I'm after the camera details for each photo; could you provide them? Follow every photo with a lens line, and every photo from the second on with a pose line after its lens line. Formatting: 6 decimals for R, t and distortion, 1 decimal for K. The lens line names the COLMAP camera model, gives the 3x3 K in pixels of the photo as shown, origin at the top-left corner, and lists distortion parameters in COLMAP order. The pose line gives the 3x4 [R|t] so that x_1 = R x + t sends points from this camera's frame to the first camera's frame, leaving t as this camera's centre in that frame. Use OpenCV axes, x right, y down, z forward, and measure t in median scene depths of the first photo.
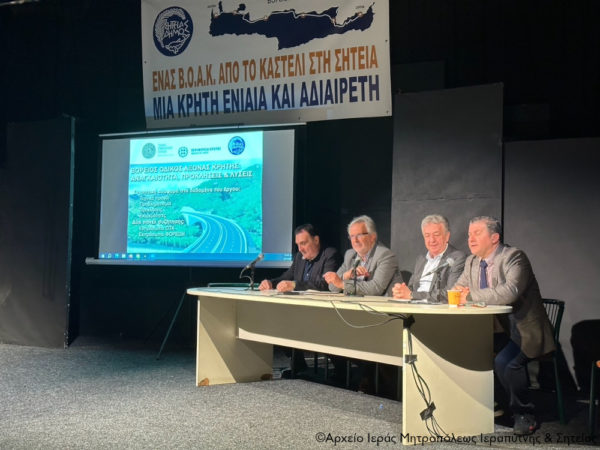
lens RADIAL K [[831.5, 0, 300.0], [0, 831.5, 225.0], [0, 0, 1]] dist [0.189772, -0.400010]
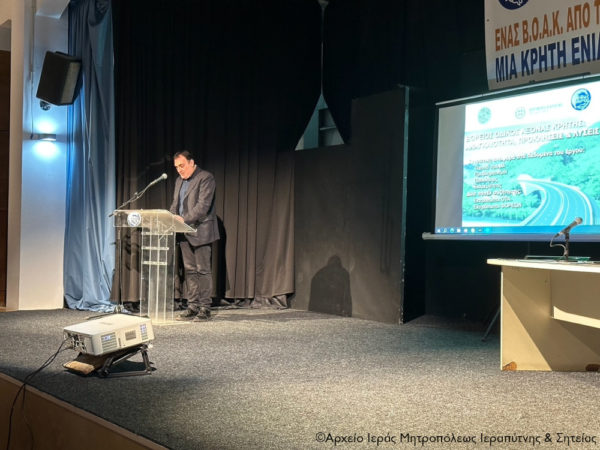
lens RADIAL K [[833.1, 0, 298.4], [0, 833.1, 227.5], [0, 0, 1]] dist [0.208972, -0.438240]
pose [[0.879187, -0.005339, -0.476446, 0.079867], [0.009739, 0.999930, 0.006766, 0.026044], [0.476377, -0.010589, 0.879178, 0.093022]]
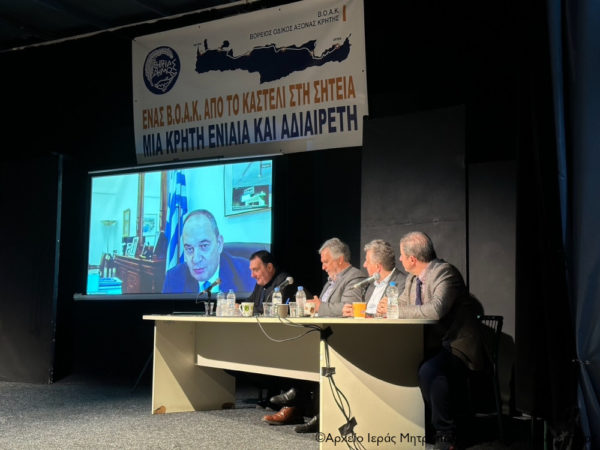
lens RADIAL K [[833.1, 0, 298.4], [0, 833.1, 227.5], [0, 0, 1]] dist [0.208972, -0.438240]
pose [[0.997652, -0.014781, -0.066872, 0.084503], [0.010559, 0.997954, -0.063056, 0.027494], [0.067667, 0.062202, 0.995767, 0.008536]]
